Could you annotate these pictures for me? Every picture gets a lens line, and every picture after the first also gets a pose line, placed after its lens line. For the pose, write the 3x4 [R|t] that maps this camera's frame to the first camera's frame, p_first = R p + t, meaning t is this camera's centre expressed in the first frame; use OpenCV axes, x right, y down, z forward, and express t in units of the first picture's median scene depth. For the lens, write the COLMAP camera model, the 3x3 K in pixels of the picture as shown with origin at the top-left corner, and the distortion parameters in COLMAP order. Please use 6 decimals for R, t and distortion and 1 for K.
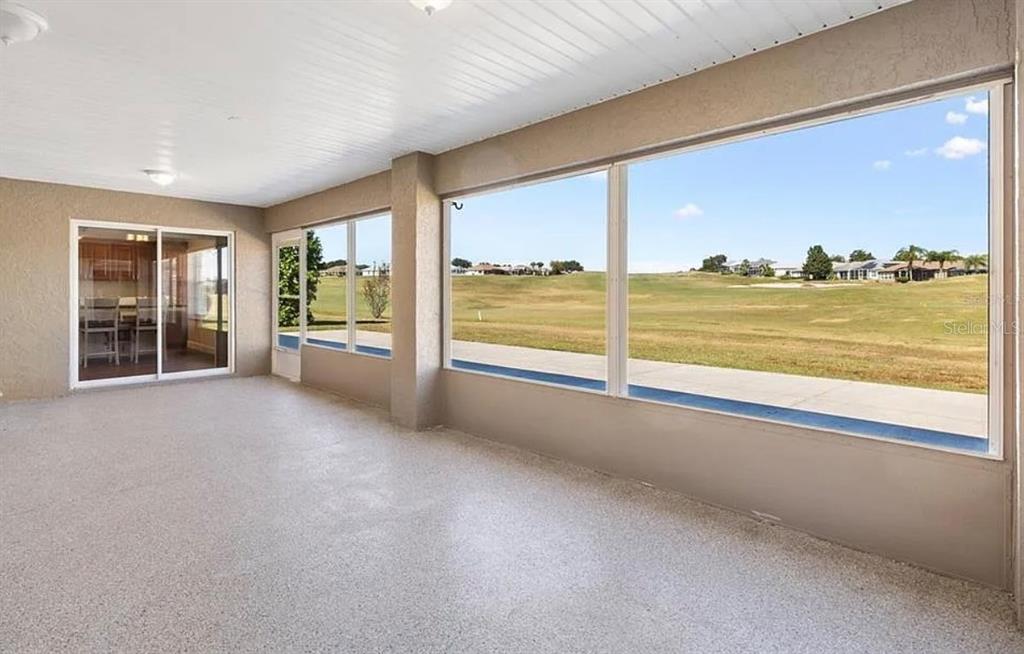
lens RADIAL K [[504.1, 0, 475.7], [0, 504.1, 291.0], [0, 0, 1]] dist [0.002869, 0.000543]
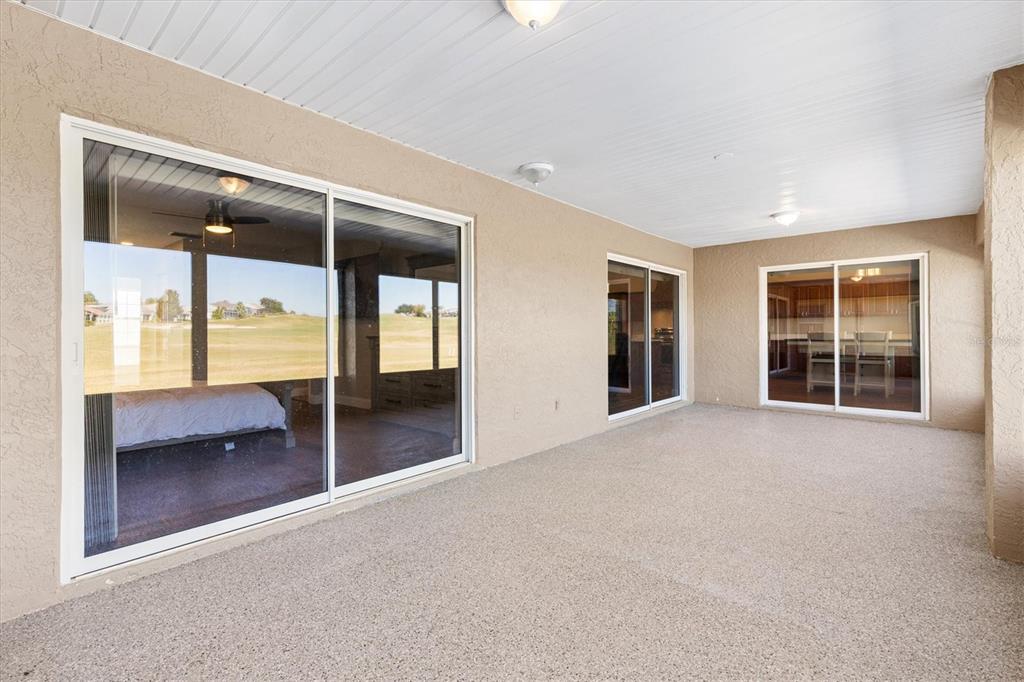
lens RADIAL K [[458.9, 0, 516.0], [0, 458.9, 338.5], [0, 0, 1]] dist [0.002519, 0.000009]
pose [[0.103530, 0.016576, -0.994488, 0.235567], [0.009464, 0.999799, 0.017650, 0.005396], [0.994581, -0.011239, 0.103352, 0.272889]]
